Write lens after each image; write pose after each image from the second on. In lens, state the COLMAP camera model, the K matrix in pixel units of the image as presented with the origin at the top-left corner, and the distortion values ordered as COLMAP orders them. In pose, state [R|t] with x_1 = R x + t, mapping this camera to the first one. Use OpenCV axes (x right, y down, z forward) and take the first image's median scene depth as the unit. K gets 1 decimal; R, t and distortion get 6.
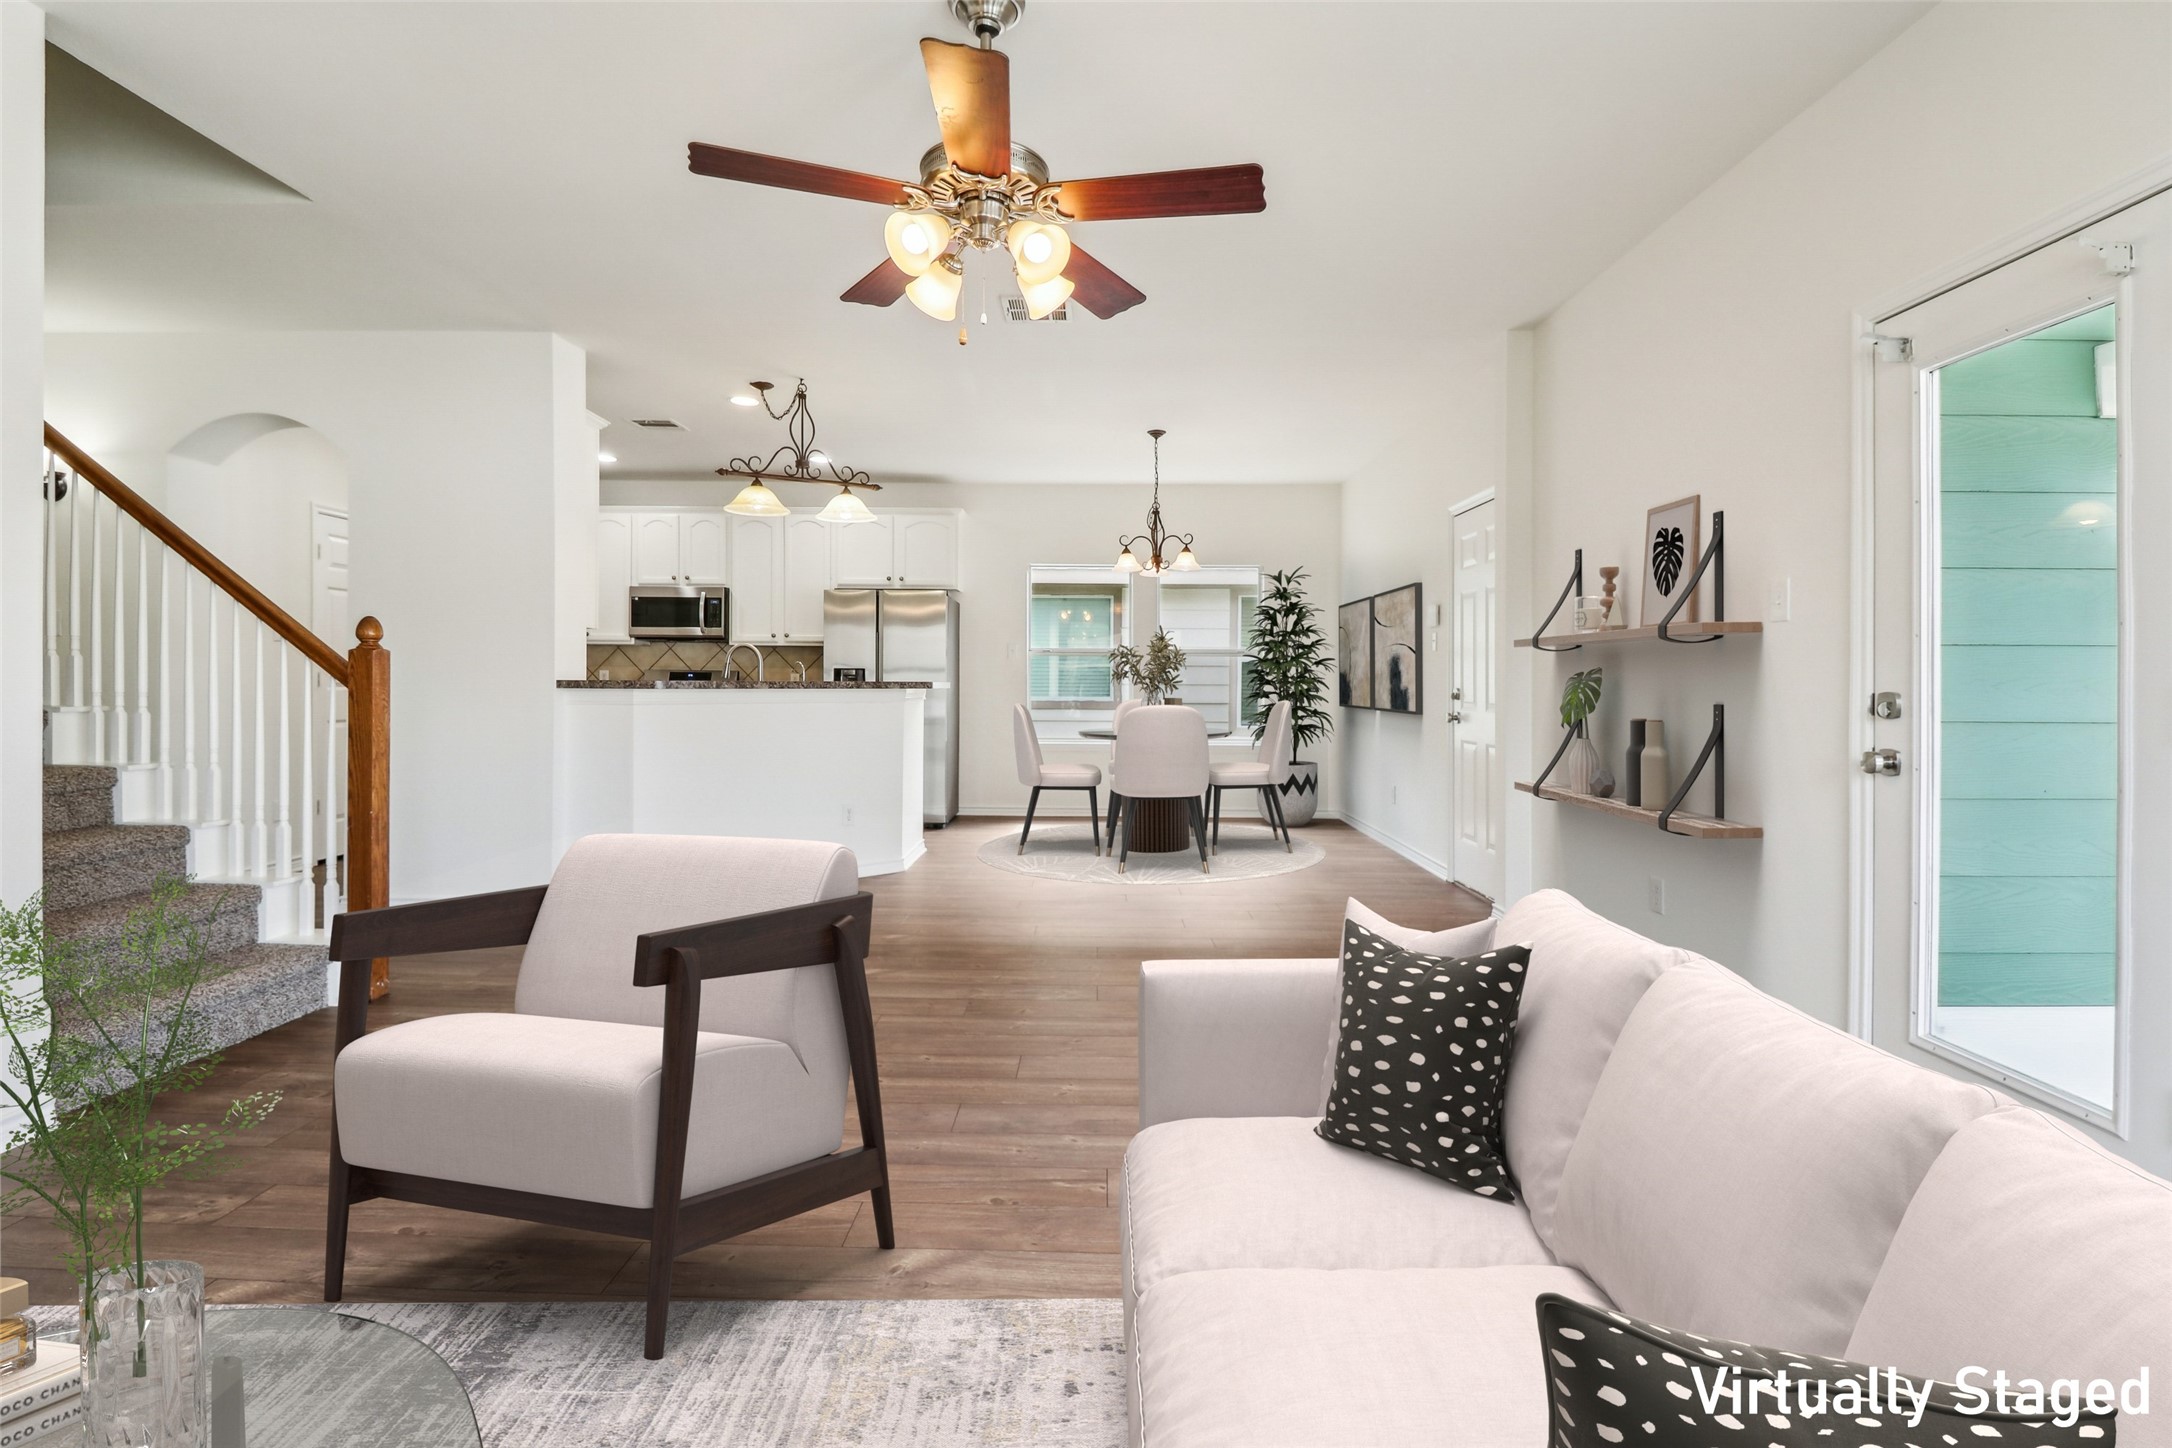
lens RADIAL K [[1006.3, 0, 1086.4], [0, 1006.3, 686.8], [0, 0, 1]] dist [0.001480, -0.021485]
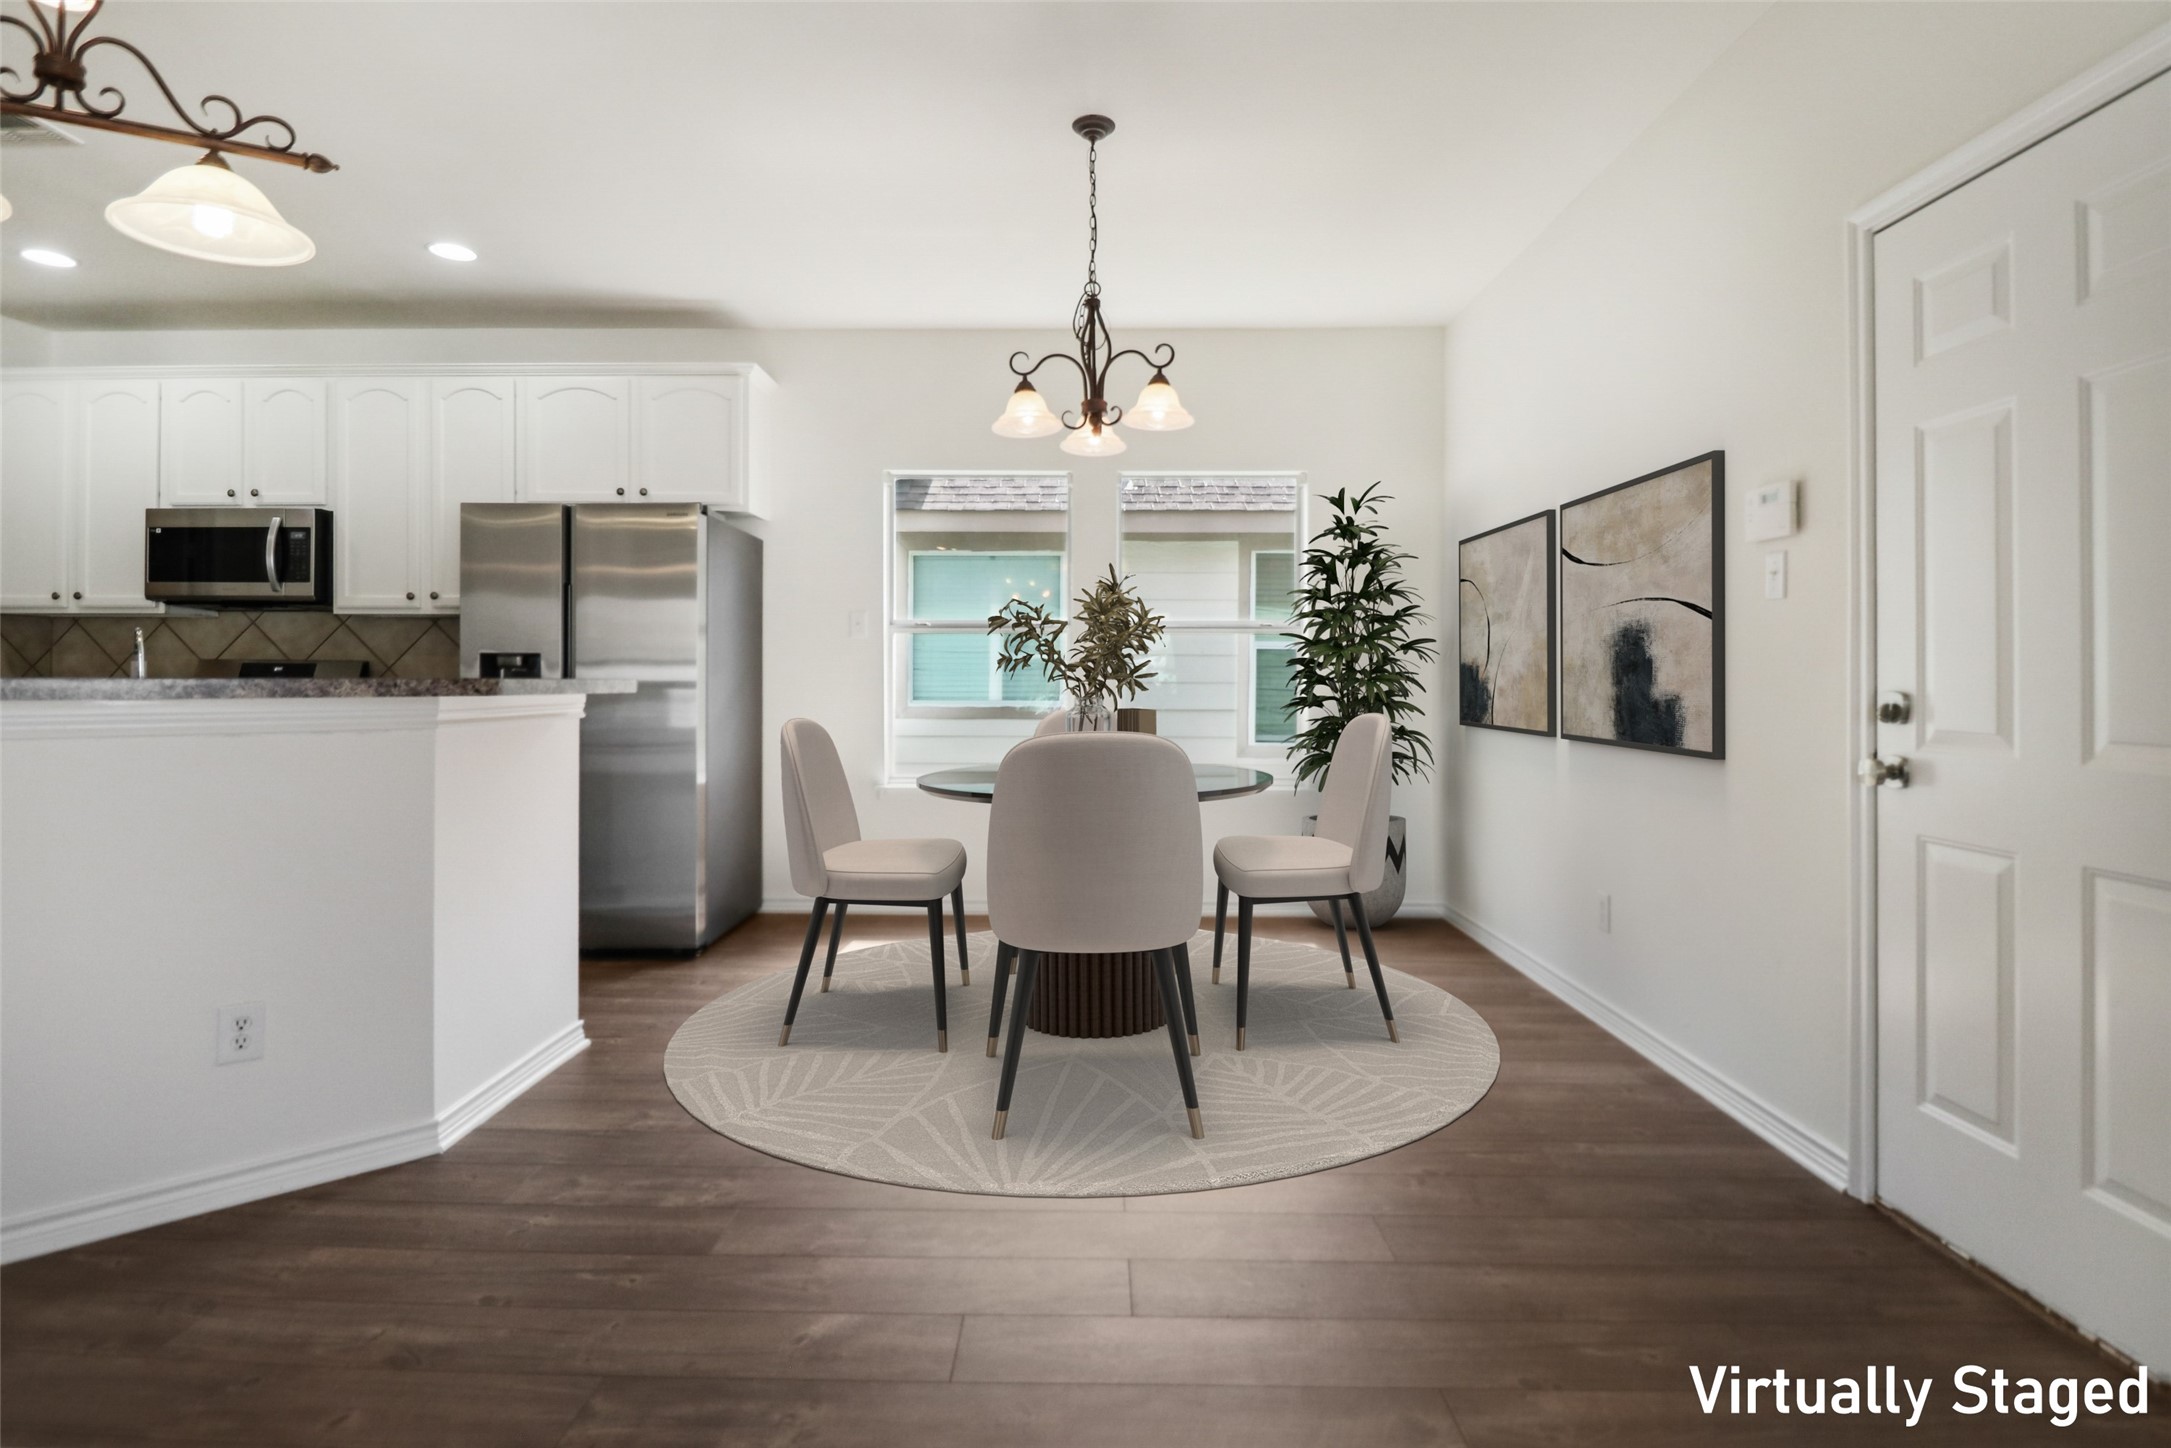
lens RADIAL K [[1146.5, 0, 976.3], [0, 1146.5, 691.5], [0, 0, 1]] dist [-0.002468, -0.000701]
pose [[0.995727, -0.001181, -0.092340, 0.052852], [0.001473, 0.999994, 0.003090, -0.000201], [0.092336, -0.003213, 0.995723, 0.394278]]
